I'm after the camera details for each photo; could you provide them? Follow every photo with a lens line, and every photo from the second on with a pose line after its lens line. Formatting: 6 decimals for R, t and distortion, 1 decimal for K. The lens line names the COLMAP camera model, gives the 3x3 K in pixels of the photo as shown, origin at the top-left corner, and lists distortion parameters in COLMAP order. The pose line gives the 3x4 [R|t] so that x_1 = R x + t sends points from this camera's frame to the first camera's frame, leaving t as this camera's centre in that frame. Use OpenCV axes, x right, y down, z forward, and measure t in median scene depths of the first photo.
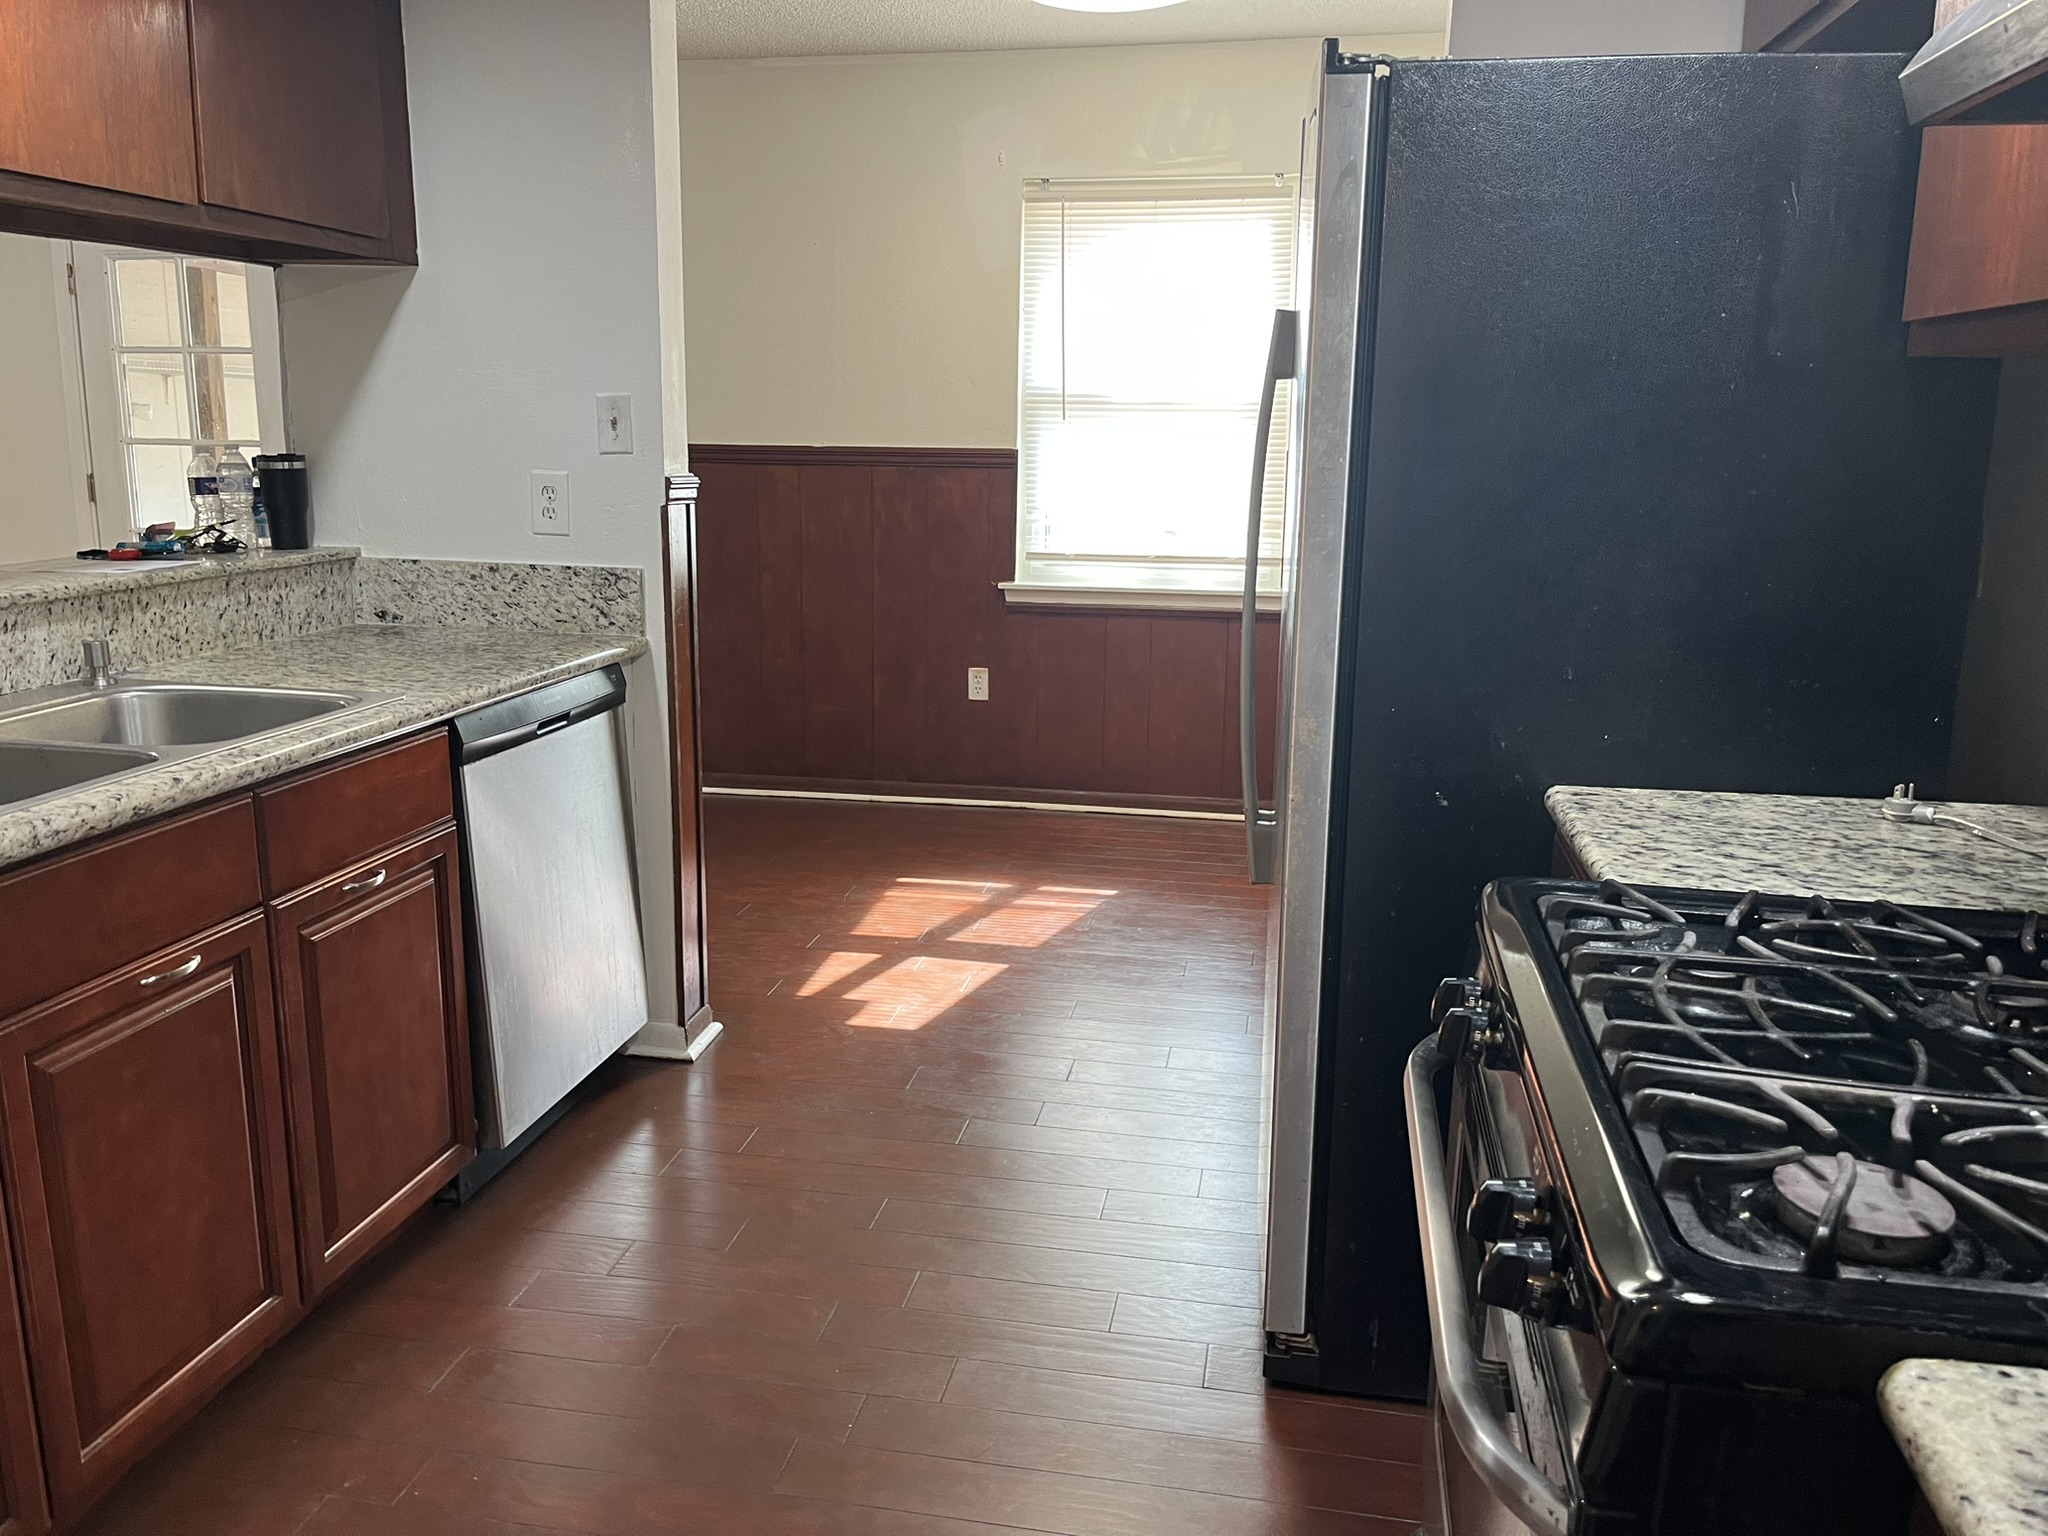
lens RADIAL K [[1570.4, 0, 1029.0], [0, 1570.4, 744.1], [0, 0, 1]] dist [0.143311, -0.211724]
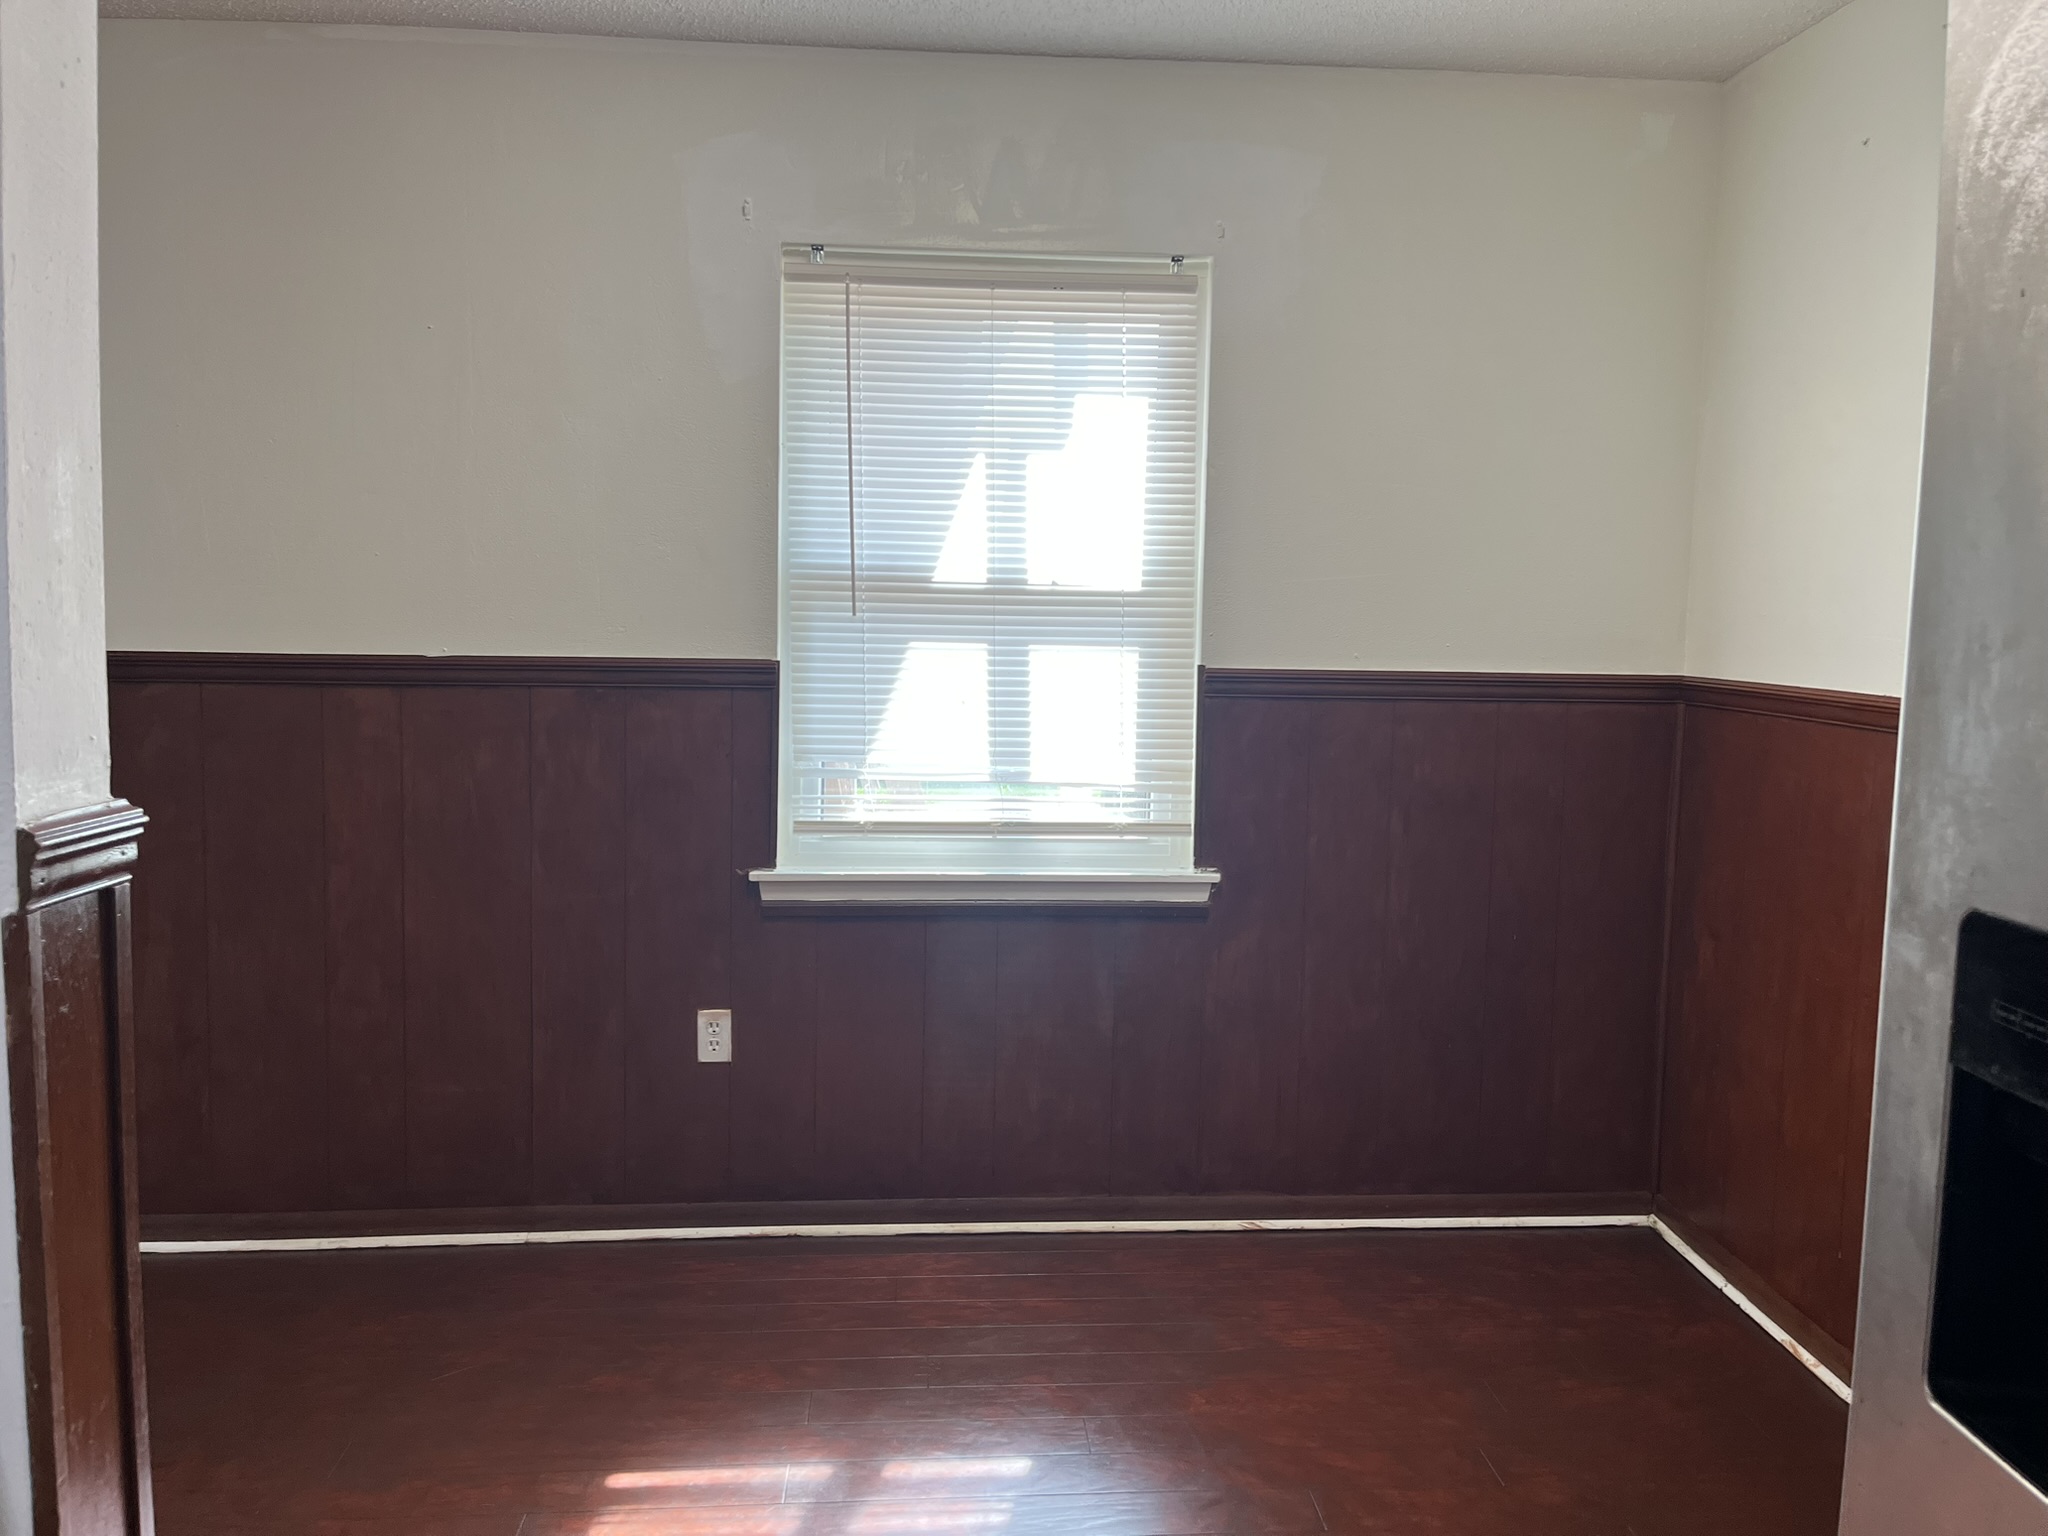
lens RADIAL K [[1570.4, 0, 1029.0], [0, 1570.4, 744.1], [0, 0, 1]] dist [0.143311, -0.211724]
pose [[0.968870, -0.017975, 0.246915, -0.066667], [0.045037, 0.993516, -0.104393, -0.084395], [-0.243437, 0.112264, 0.963398, 0.378340]]
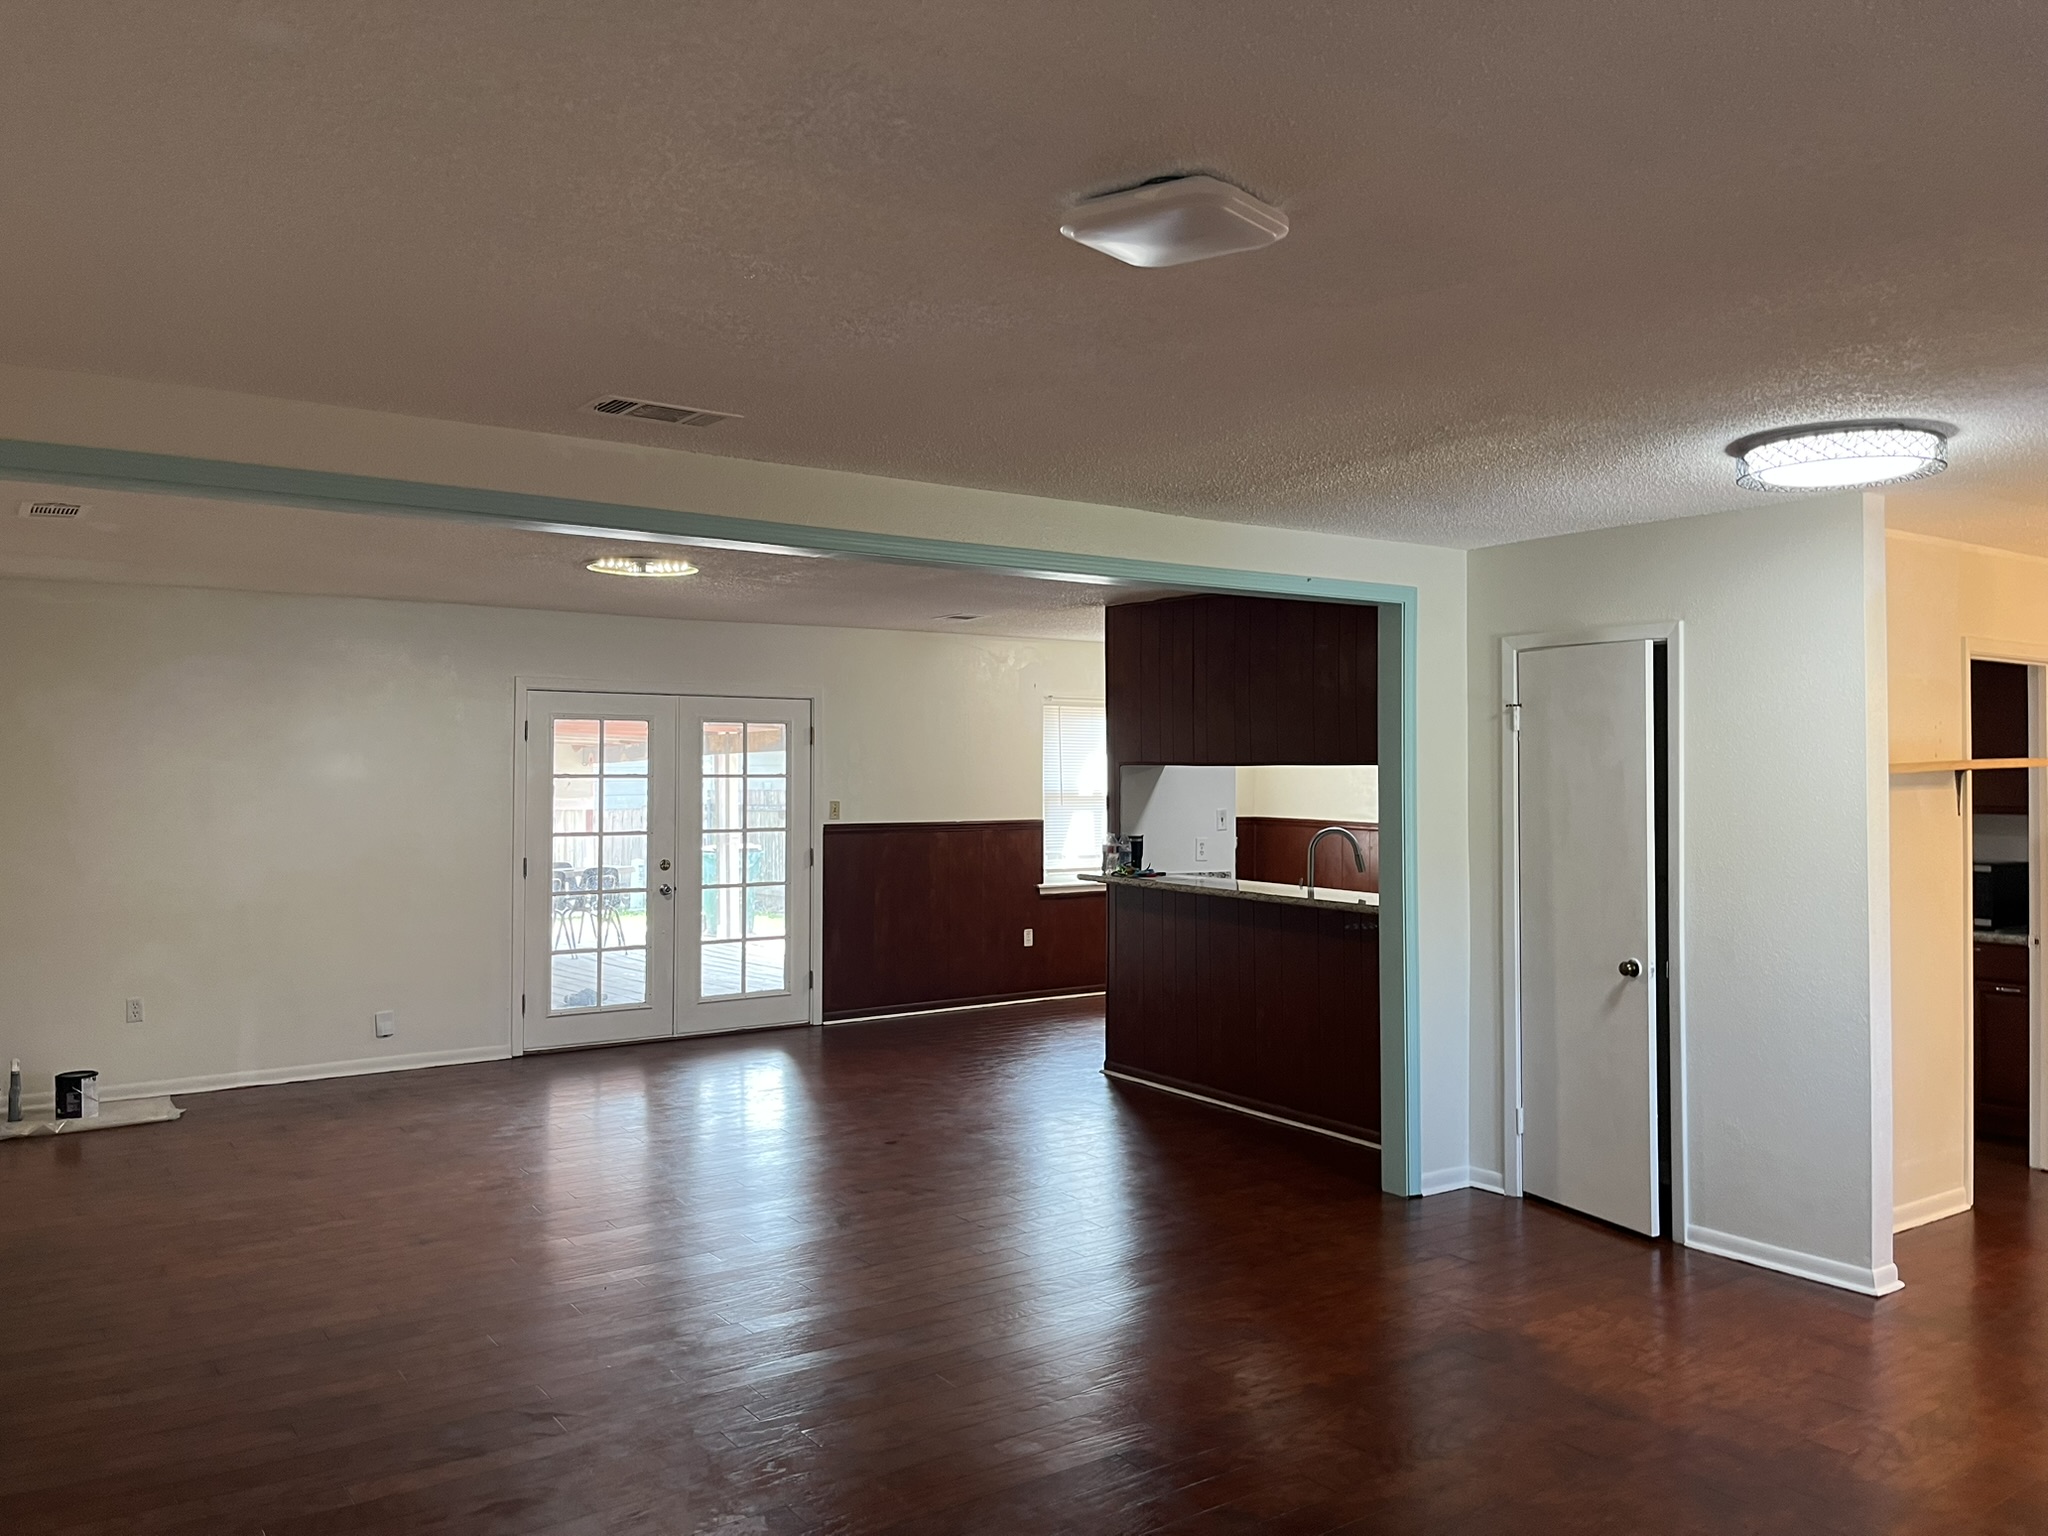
lens RADIAL K [[1570.4, 0, 1029.0], [0, 1570.4, 744.1], [0, 0, 1]] dist [0.143311, -0.211724]
pose [[0.697946, 0.004509, 0.716136, -1.483903], [0.146826, 0.977837, -0.149254, 0.018607], [-0.700938, 0.209318, 0.681815, -0.392740]]
